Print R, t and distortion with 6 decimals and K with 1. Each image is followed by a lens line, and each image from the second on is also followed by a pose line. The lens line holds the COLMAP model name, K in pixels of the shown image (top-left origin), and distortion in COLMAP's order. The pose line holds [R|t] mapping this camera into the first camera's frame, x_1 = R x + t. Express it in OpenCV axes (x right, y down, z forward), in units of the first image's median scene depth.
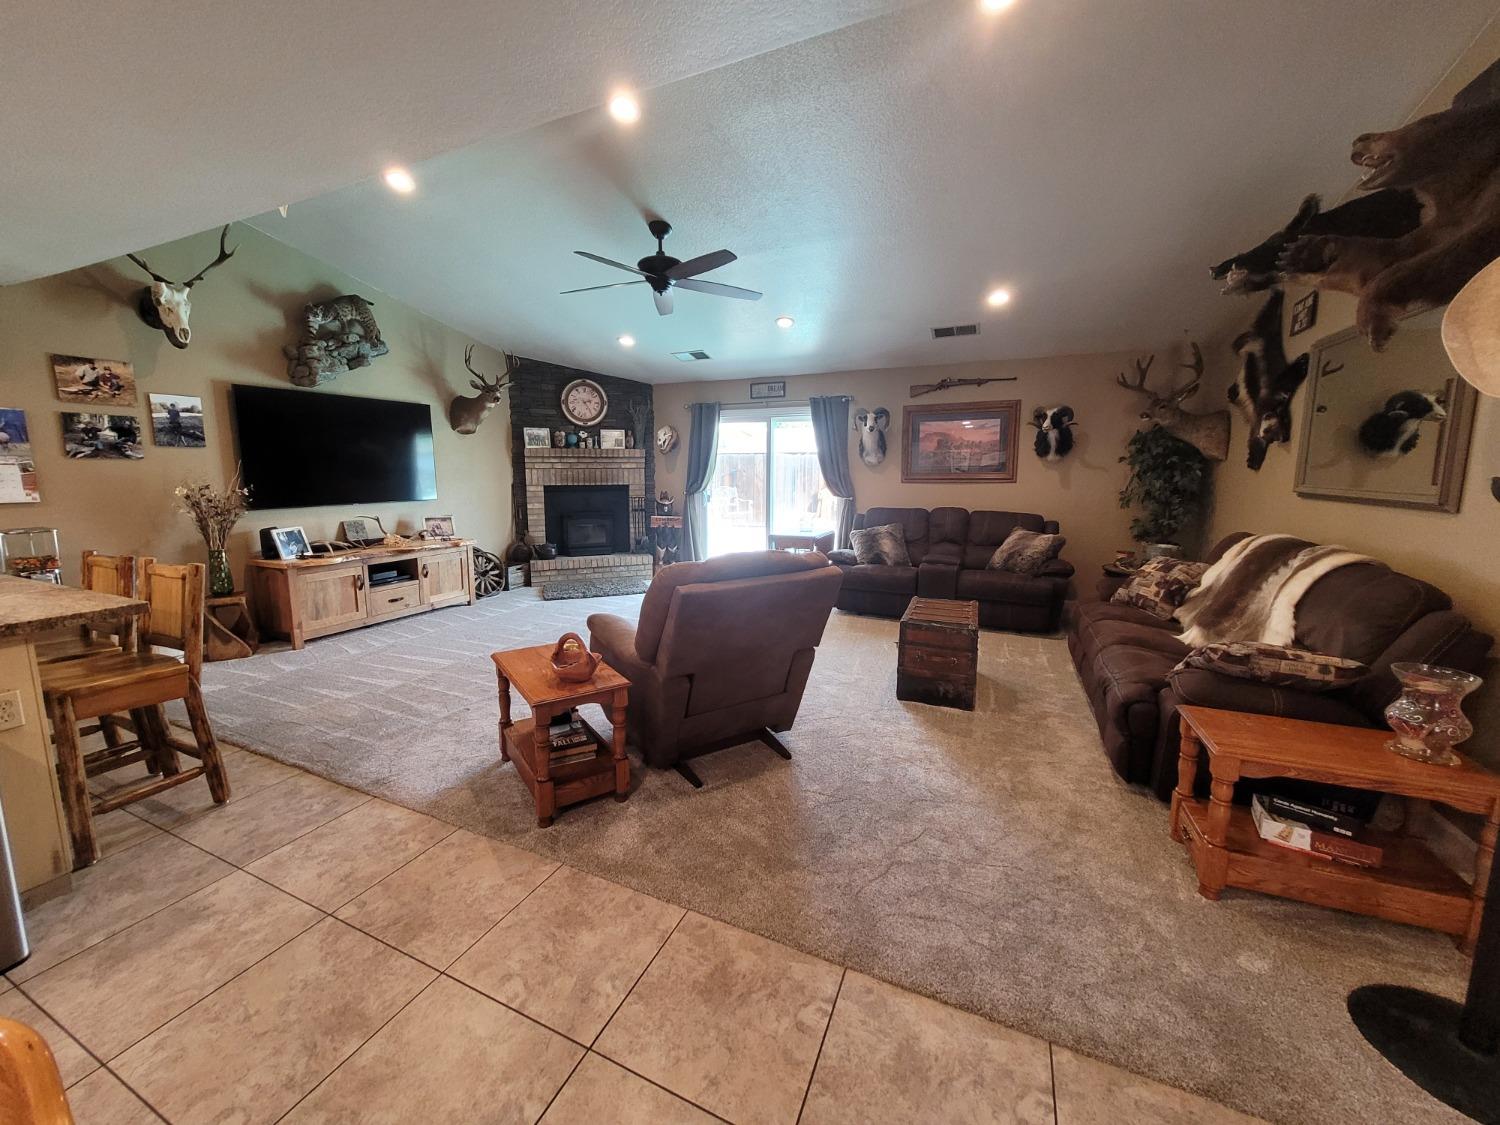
lens RADIAL K [[589.8, 0, 752.2], [0, 589.8, 546.4], [0, 0, 1]] dist [-0.000117, 0.000052]
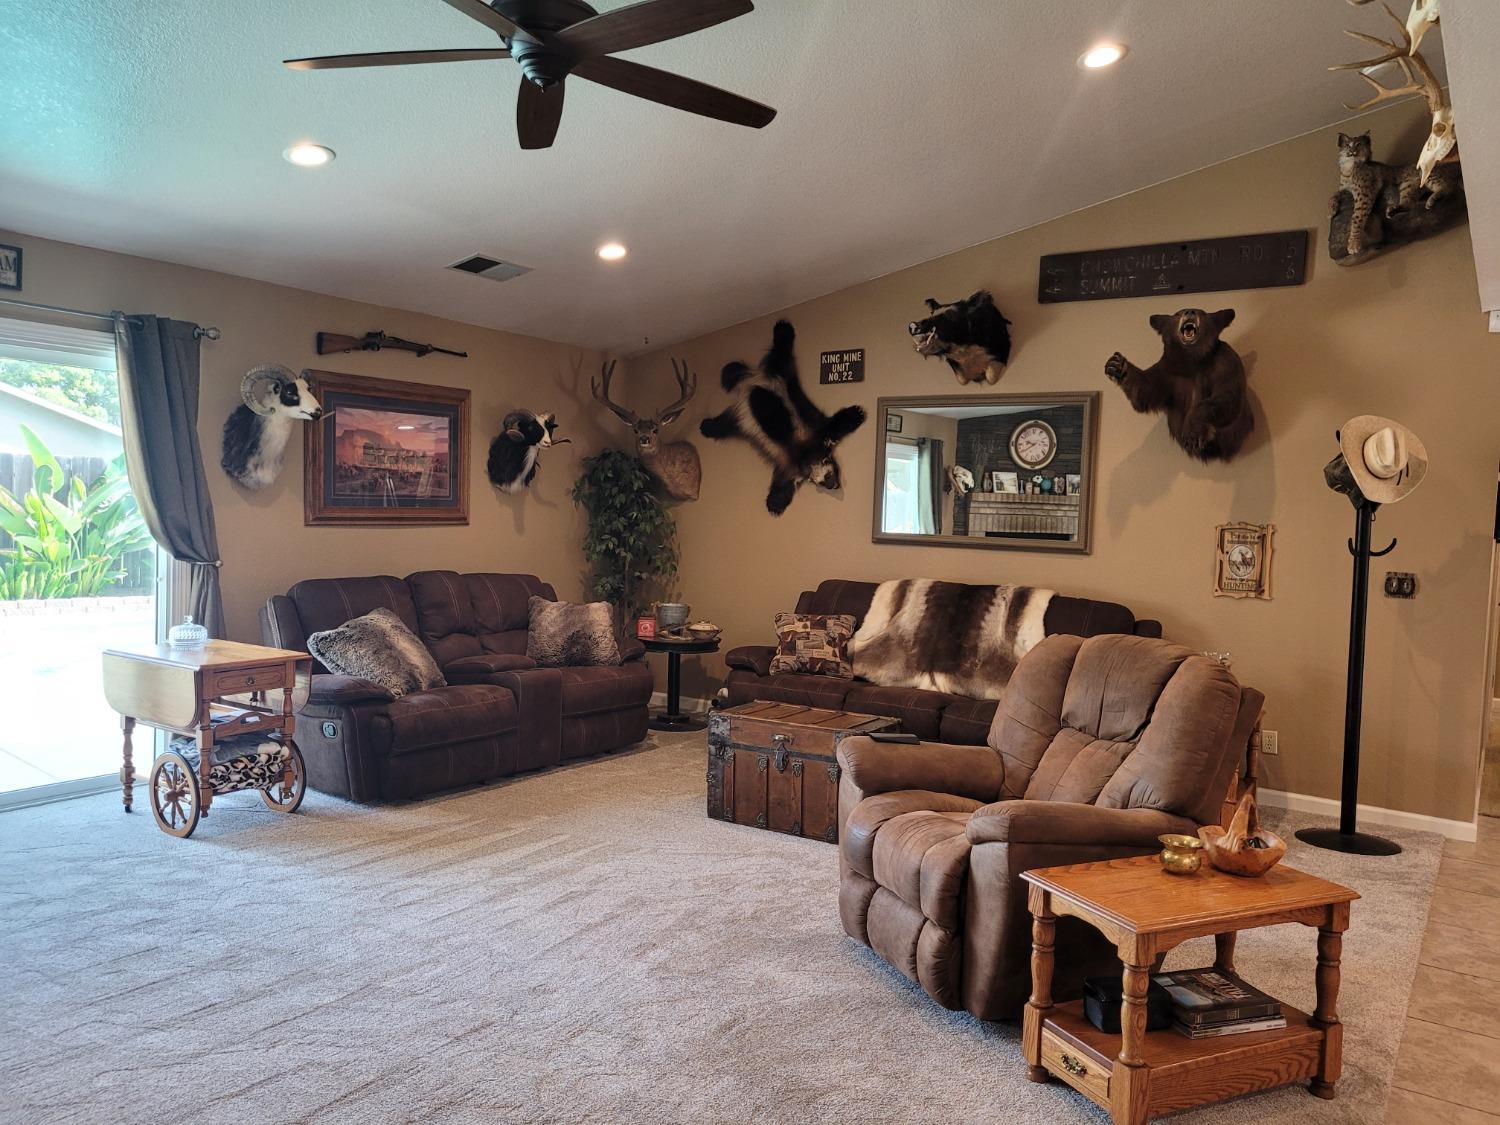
lens RADIAL K [[1139.9, 0, 750.8], [0, 1139.9, 549.7], [0, 0, 1]] dist [0.046411, -0.031523]
pose [[0.156696, -0.026332, 0.987296, -0.657055], [0.097264, 0.995197, 0.011106, -0.068420], [-0.982846, 0.094288, 0.158504, 0.531995]]
